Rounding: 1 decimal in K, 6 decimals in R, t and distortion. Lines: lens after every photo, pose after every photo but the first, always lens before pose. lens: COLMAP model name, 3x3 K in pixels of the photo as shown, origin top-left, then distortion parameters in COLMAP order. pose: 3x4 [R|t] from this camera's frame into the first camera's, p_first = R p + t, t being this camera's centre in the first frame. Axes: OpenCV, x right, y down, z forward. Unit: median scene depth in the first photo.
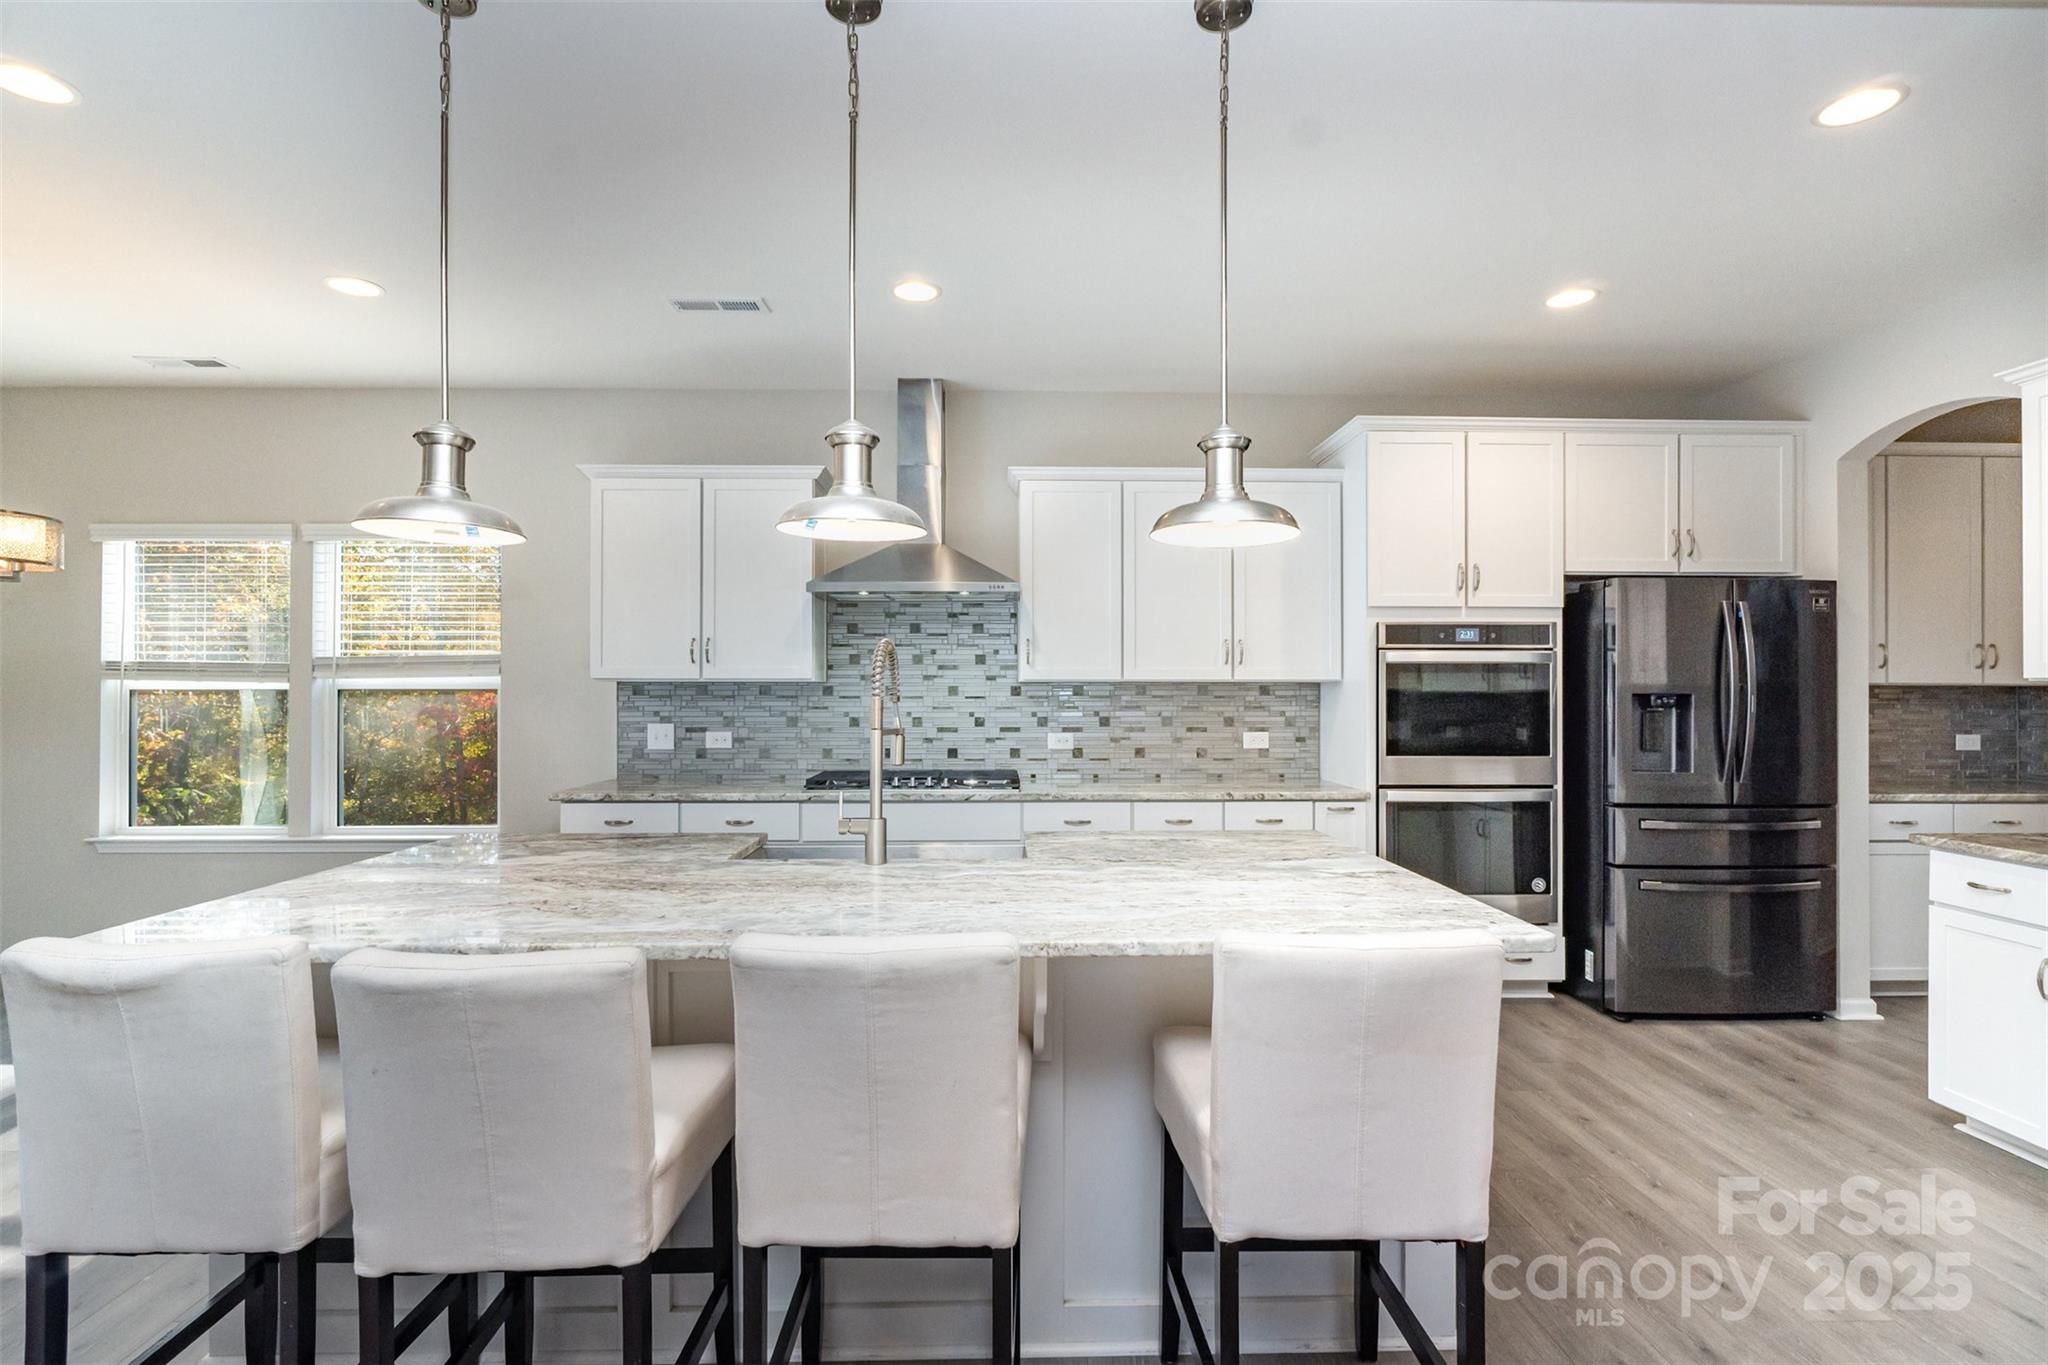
lens RADIAL K [[967.7, 0, 1020.6], [0, 967.7, 688.4], [0, 0, 1]] dist [-0.002128, -0.000016]
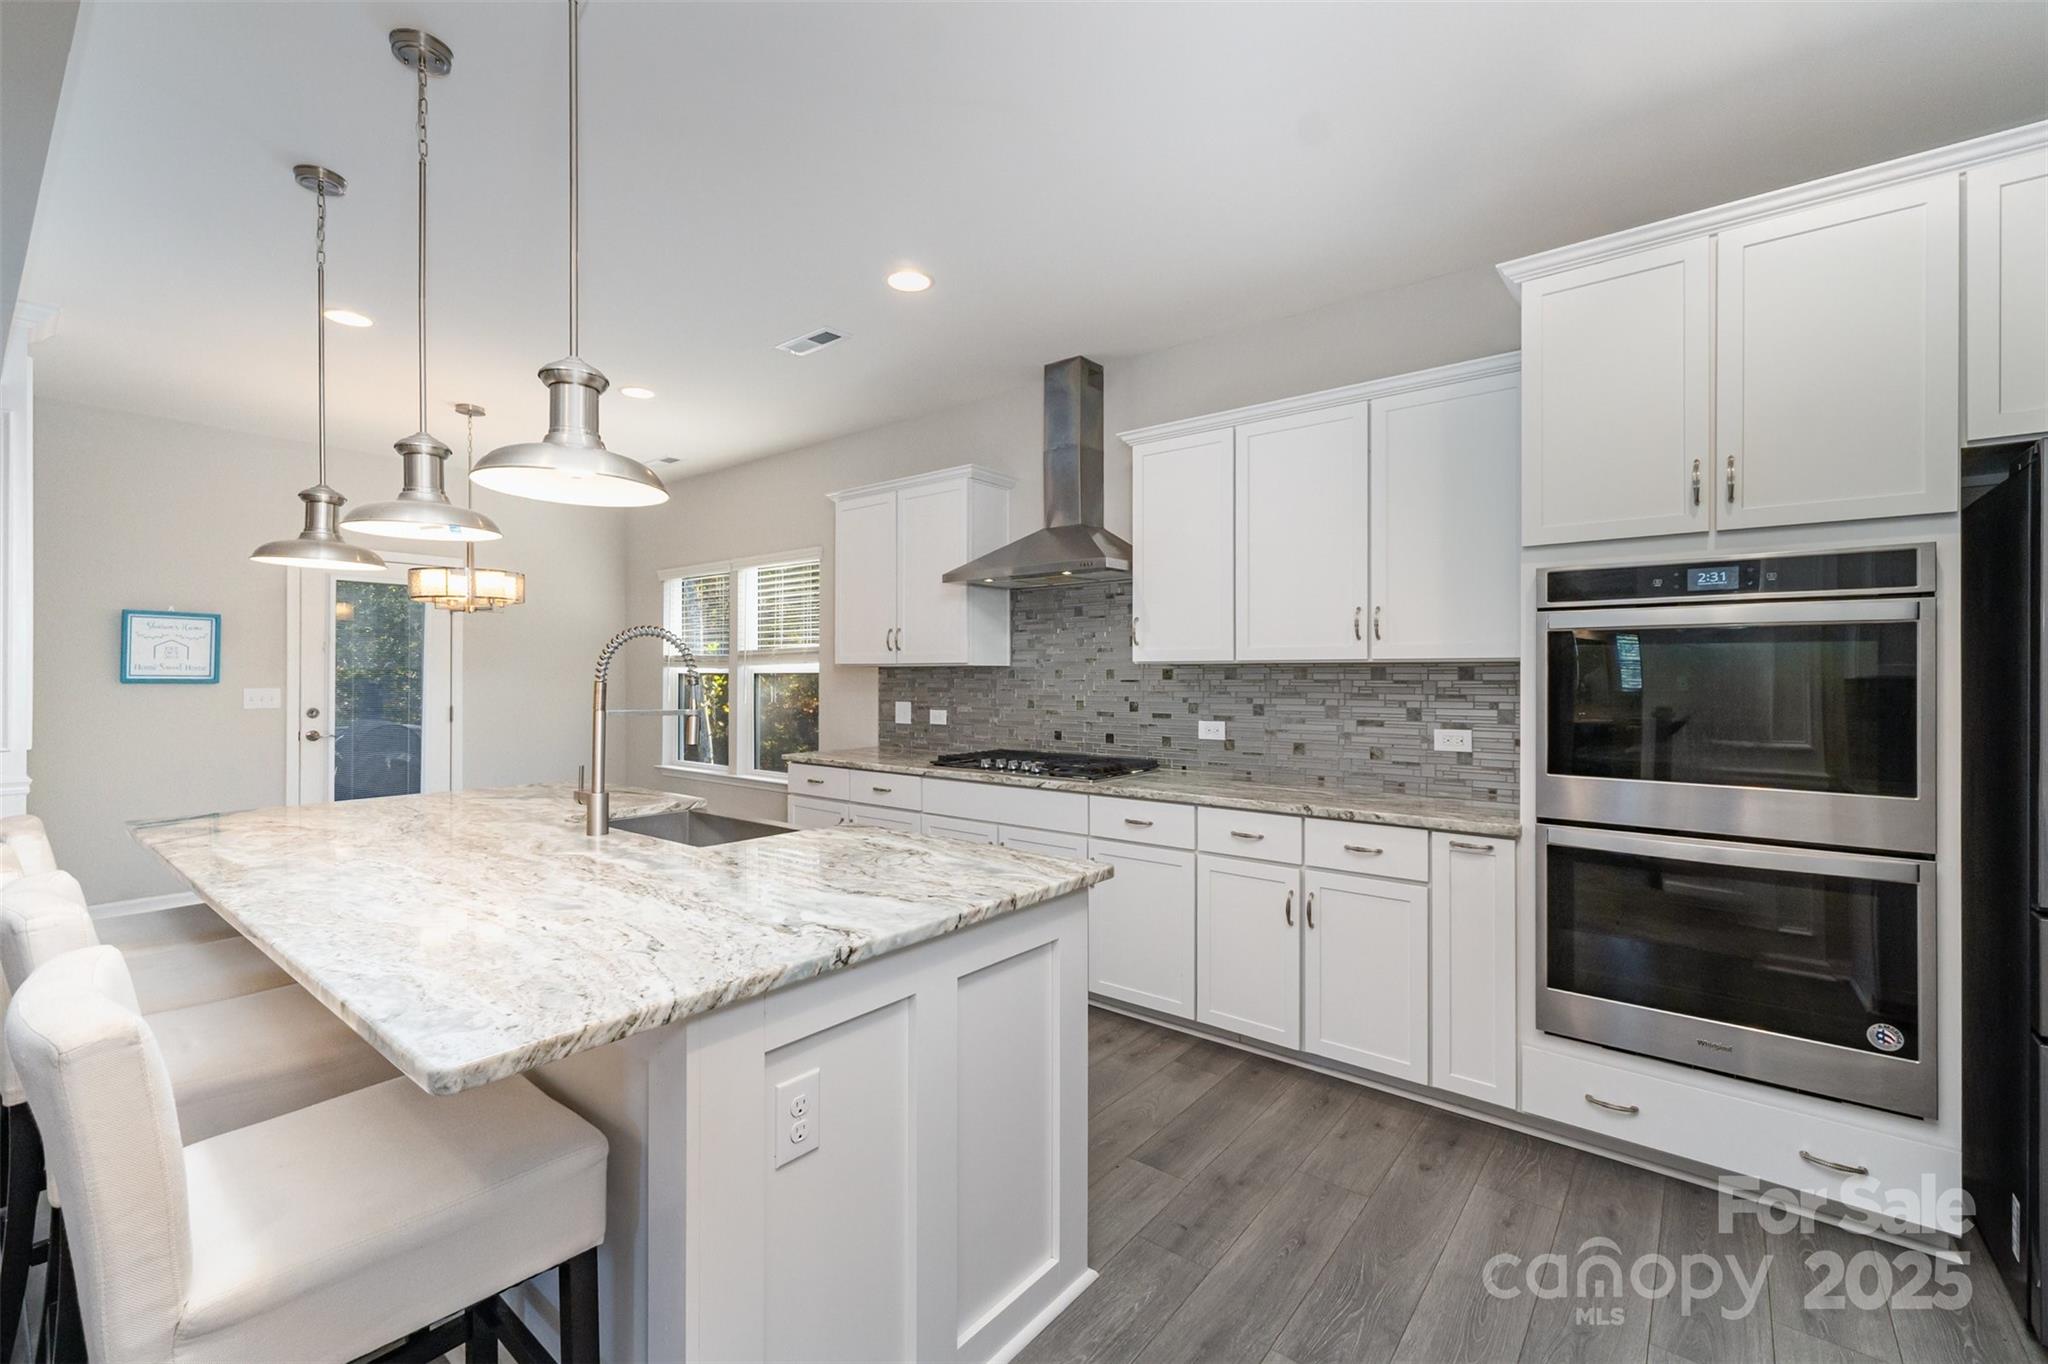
lens RADIAL K [[861.1, 0, 1022.8], [0, 861.1, 674.3], [0, 0, 1]] dist [0.003785, 0.000478]
pose [[0.760937, -0.000355, -0.648825, 0.452666], [0.002435, 0.999994, 0.002309, 0.000554], [0.648821, -0.003337, 0.760934, 0.306767]]
